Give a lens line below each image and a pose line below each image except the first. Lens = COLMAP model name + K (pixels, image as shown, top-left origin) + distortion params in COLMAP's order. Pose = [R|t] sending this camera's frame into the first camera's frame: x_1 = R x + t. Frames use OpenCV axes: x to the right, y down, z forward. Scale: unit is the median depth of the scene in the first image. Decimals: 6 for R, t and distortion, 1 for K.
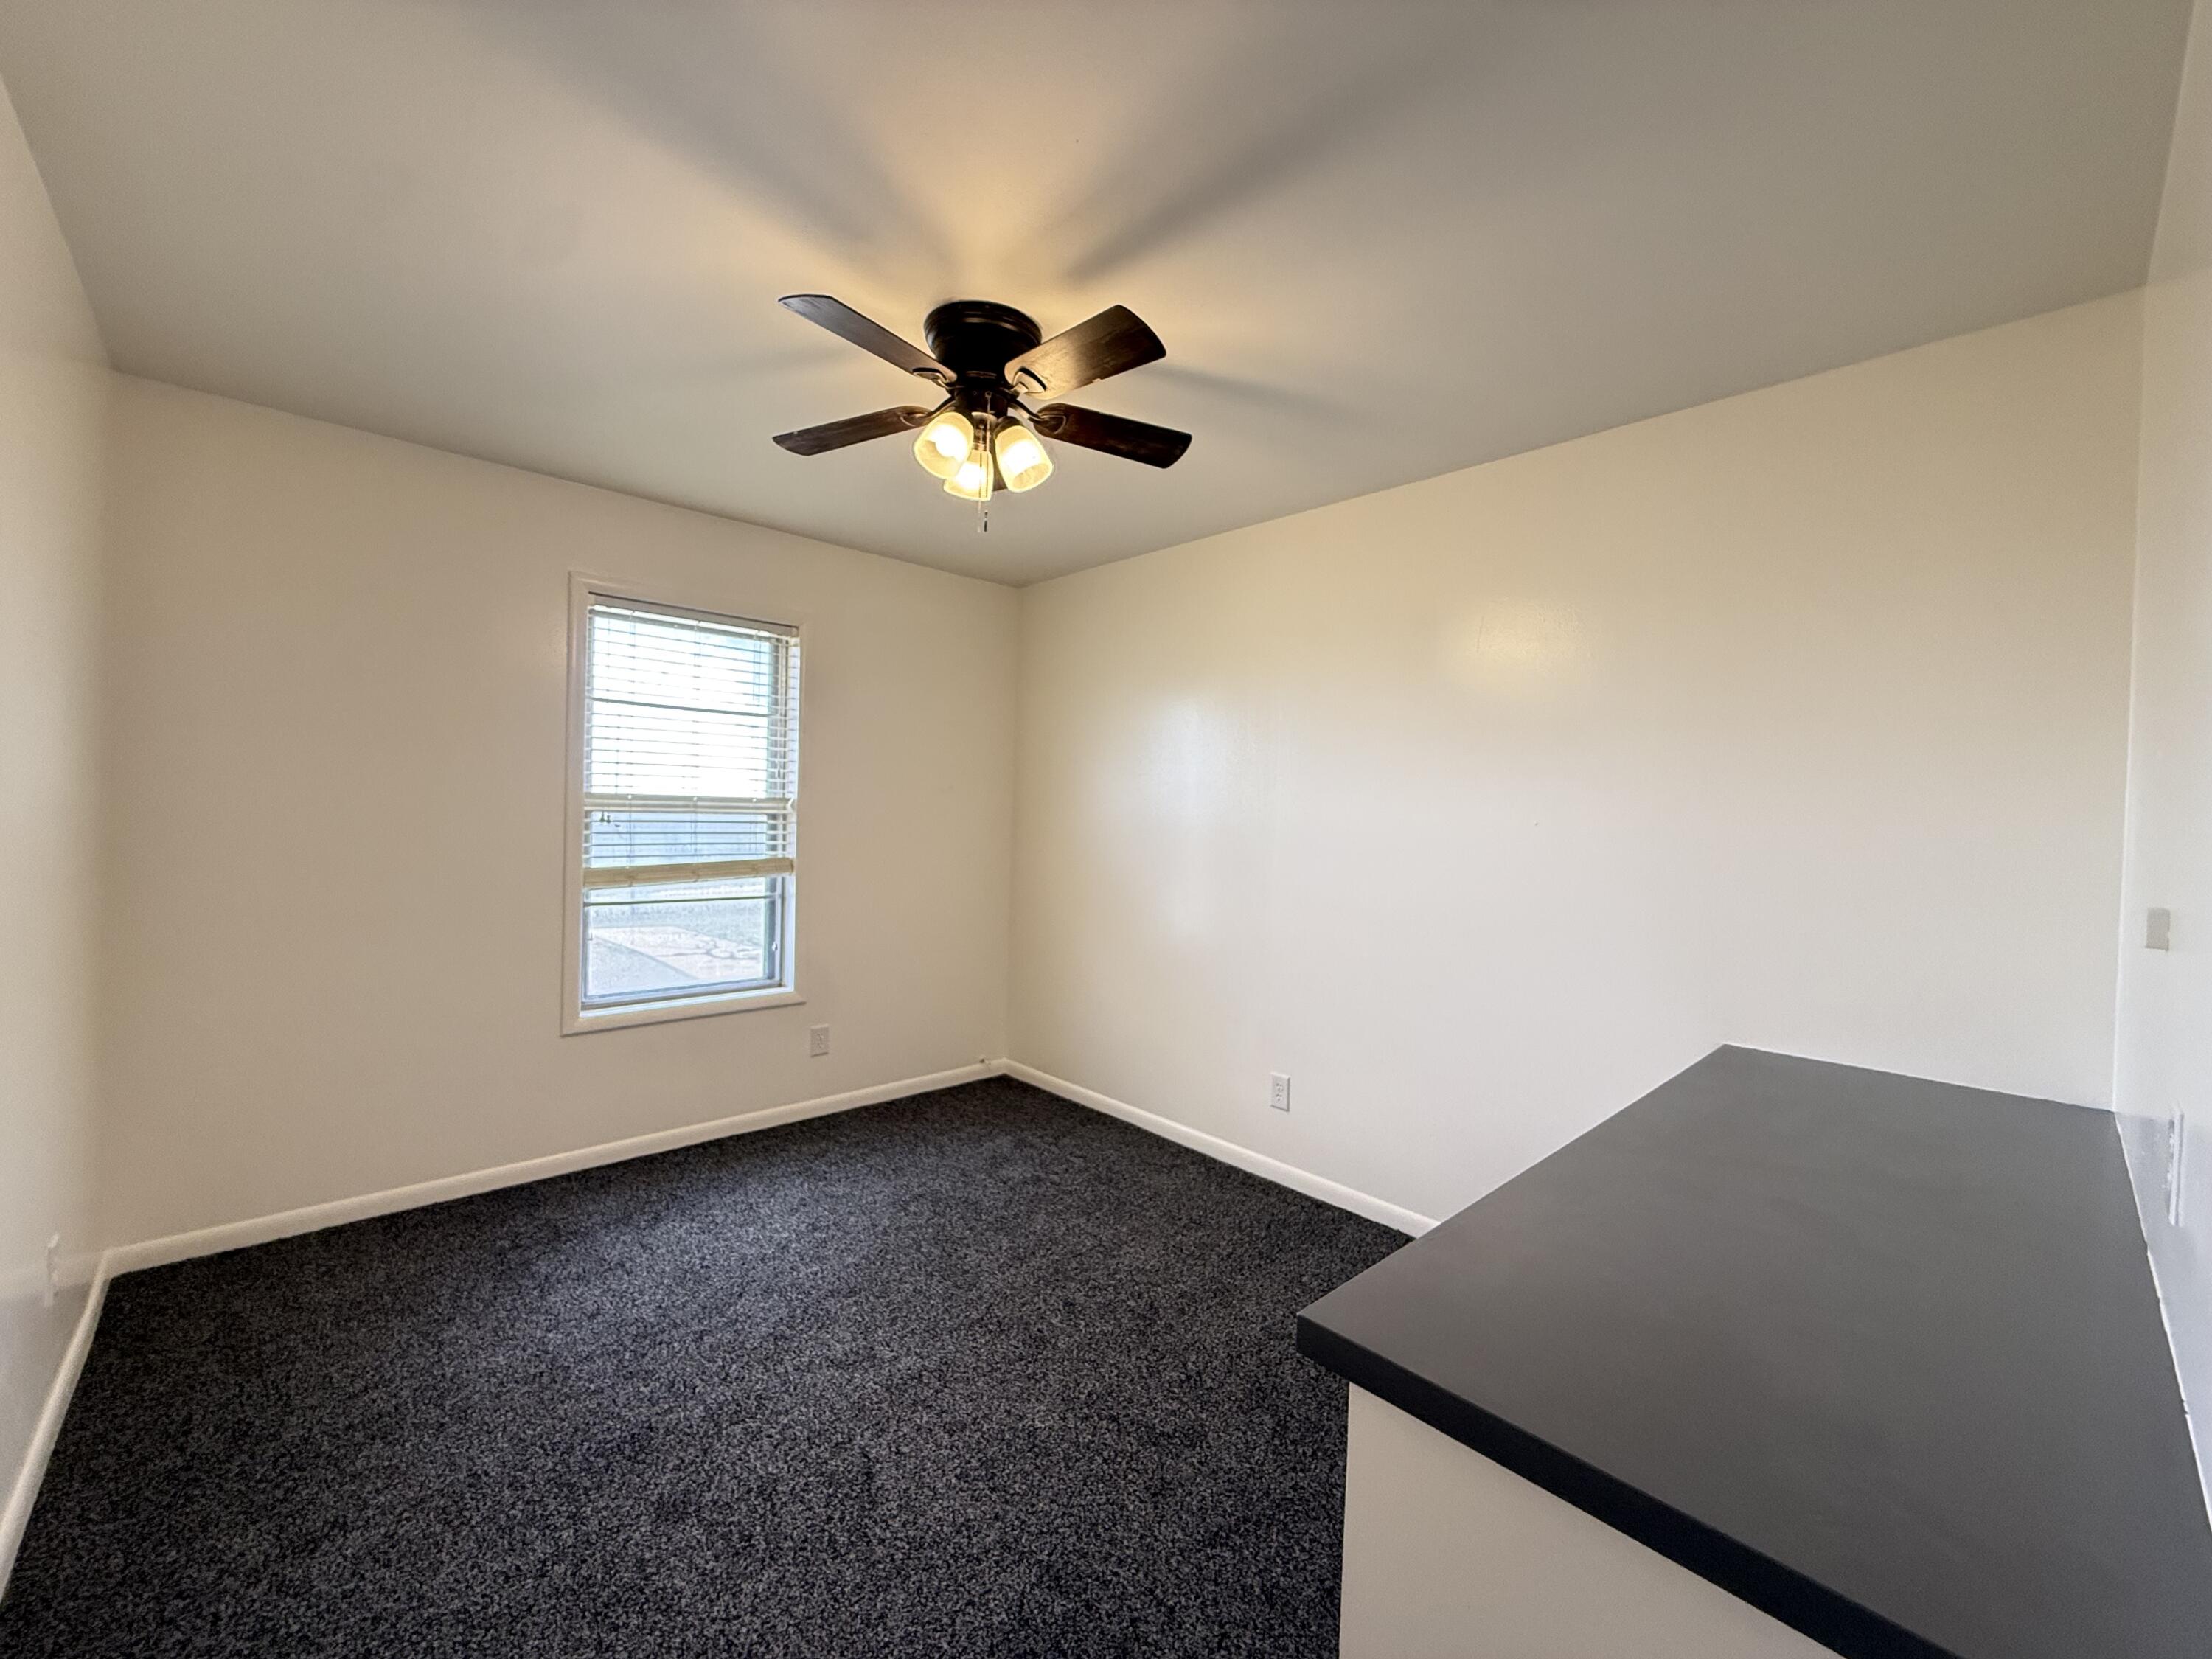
lens RADIAL K [[887.4, 0, 1122.3], [0, 887.4, 828.1], [0, 0, 1]] dist [0.003347, 0.000323]
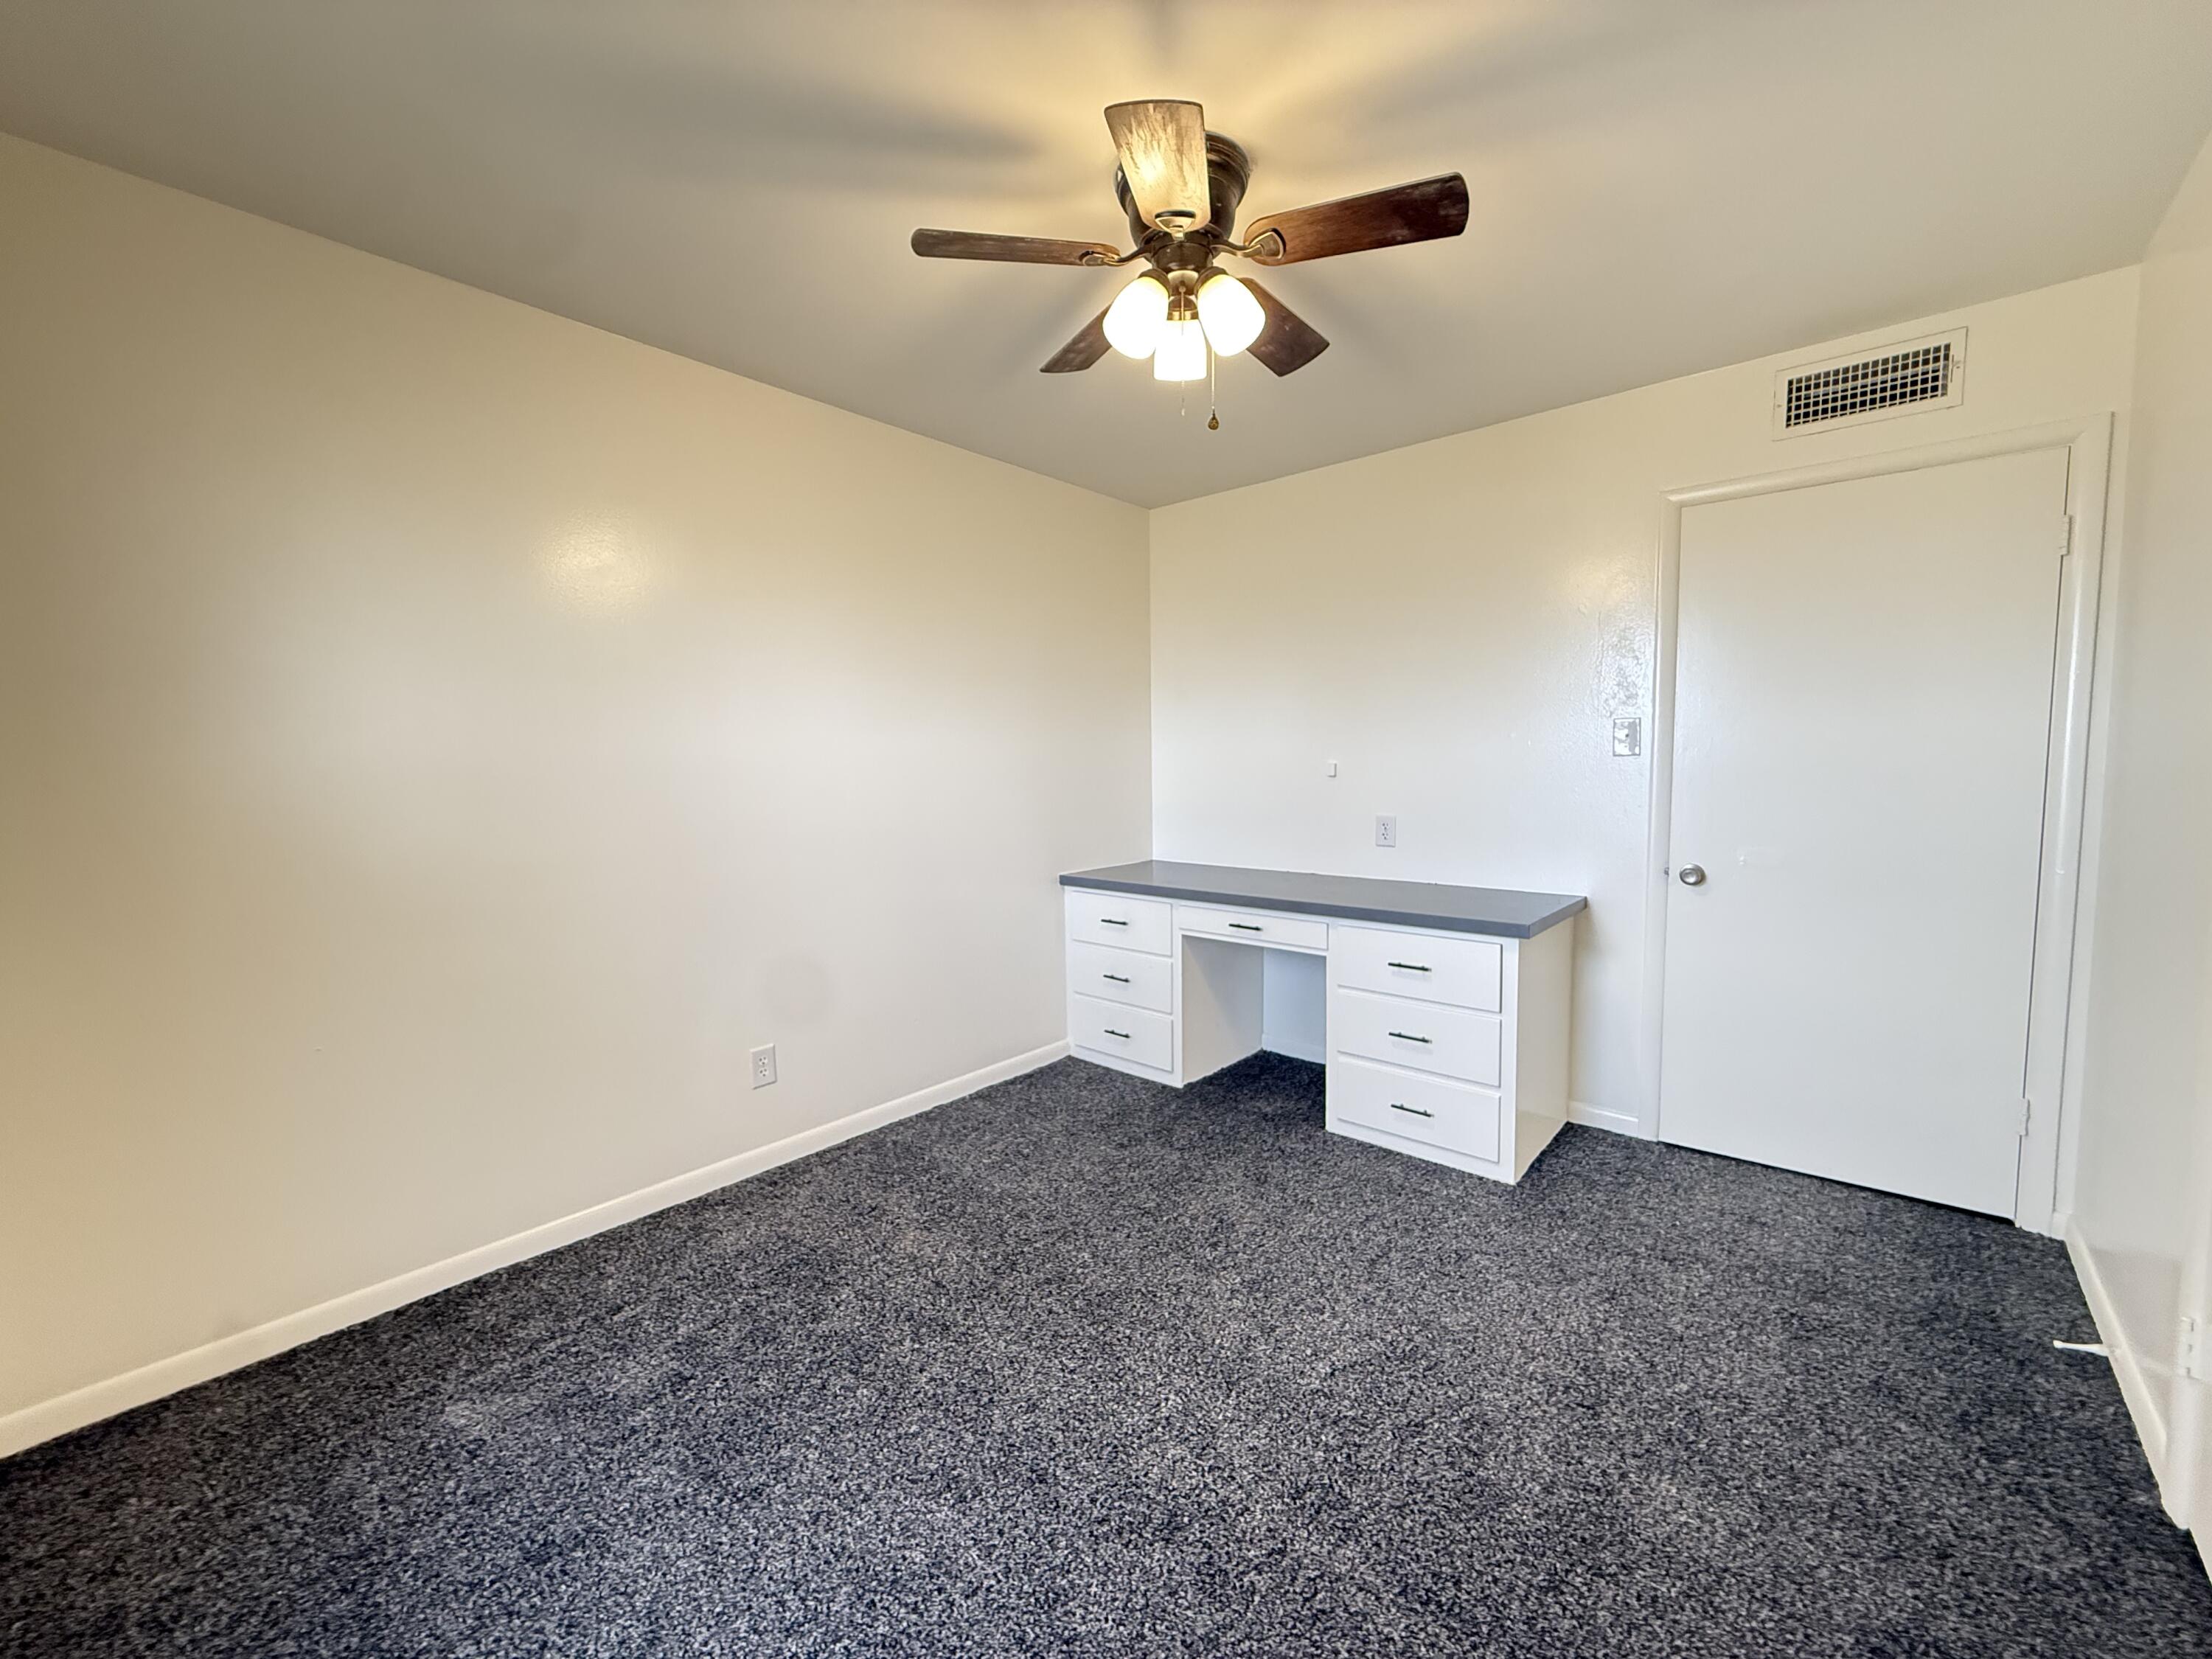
lens RADIAL K [[887.4, 0, 1107.1], [0, 887.4, 821.4], [0, 0, 1]] dist [0.003347, 0.000323]
pose [[-0.096315, -0.093606, 0.990940, -1.012874], [0.028114, 0.994915, 0.096714, -0.010849], [-0.994954, 0.037175, -0.093194, 1.121758]]
